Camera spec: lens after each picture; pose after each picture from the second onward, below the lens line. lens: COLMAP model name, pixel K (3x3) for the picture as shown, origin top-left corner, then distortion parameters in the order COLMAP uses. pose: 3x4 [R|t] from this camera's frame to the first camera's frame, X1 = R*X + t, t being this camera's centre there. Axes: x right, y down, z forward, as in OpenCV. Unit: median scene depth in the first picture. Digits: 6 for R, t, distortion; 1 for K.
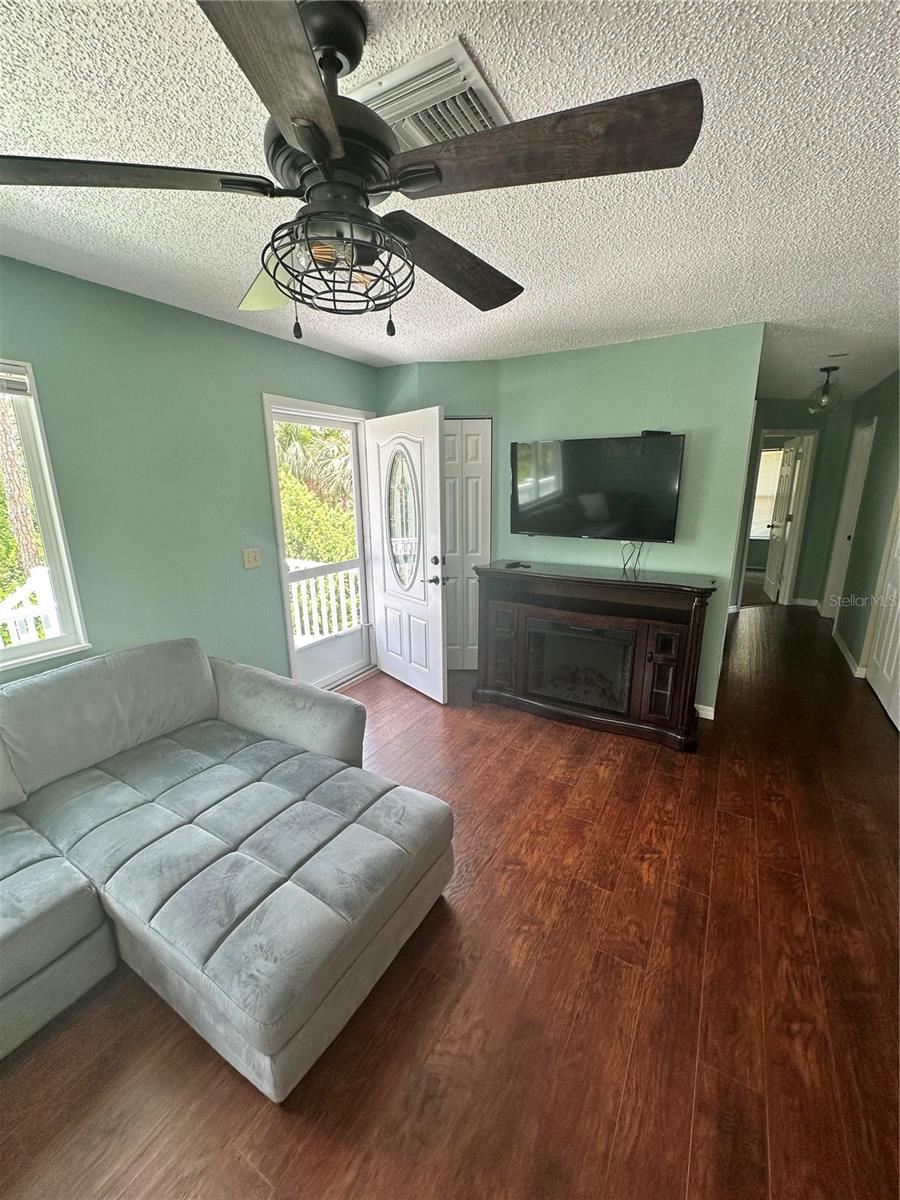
lens RADIAL K [[477.6, 0, 450.0], [0, 477.6, 600.0], [0, 0, 1]] dist [-0.000552, -0.000224]
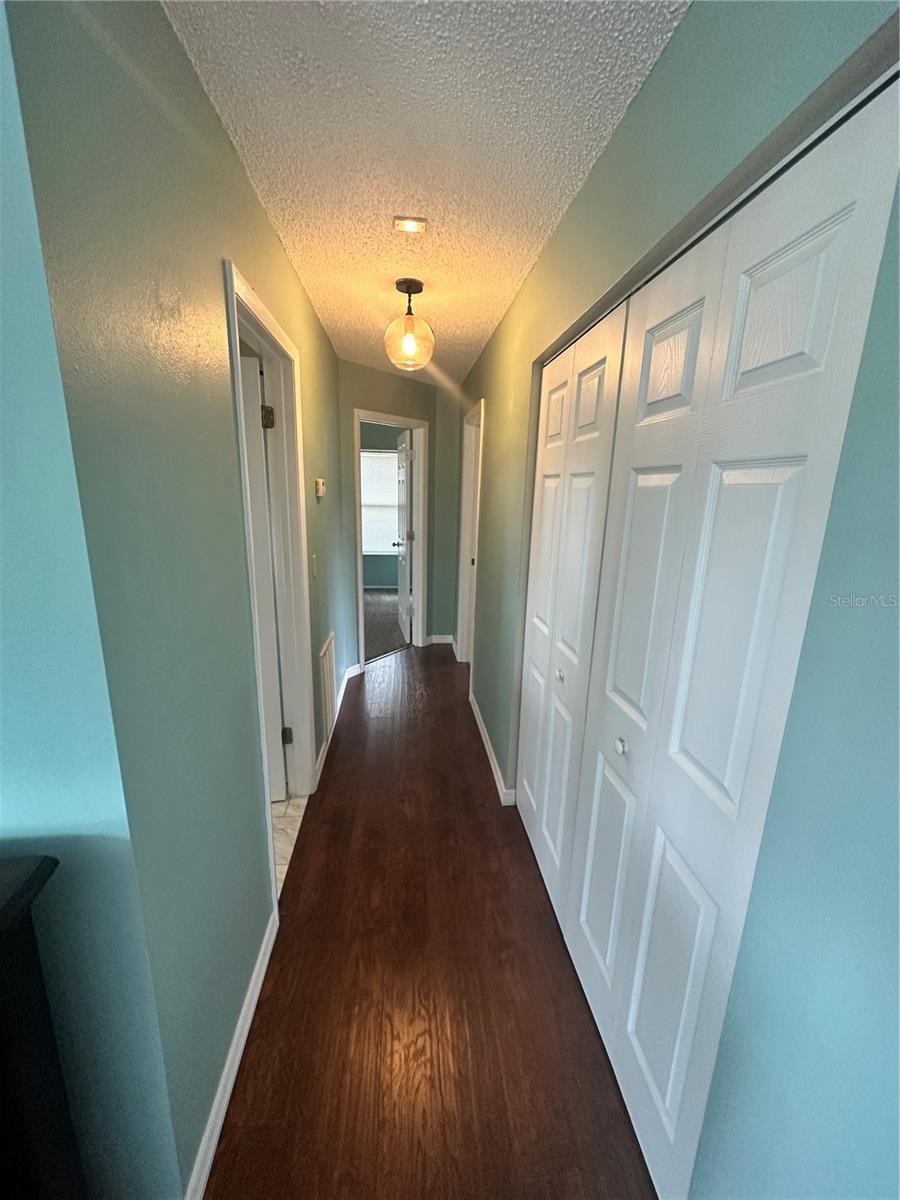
lens RADIAL K [[477.6, 0, 450.0], [0, 477.6, 600.0], [0, 0, 1]] dist [-0.000552, -0.000224]
pose [[0.804773, -0.104412, 0.584327, 0.314013], [0.110047, 0.993587, 0.025978, -0.085064], [-0.583292, 0.043398, 0.811102, 0.358899]]
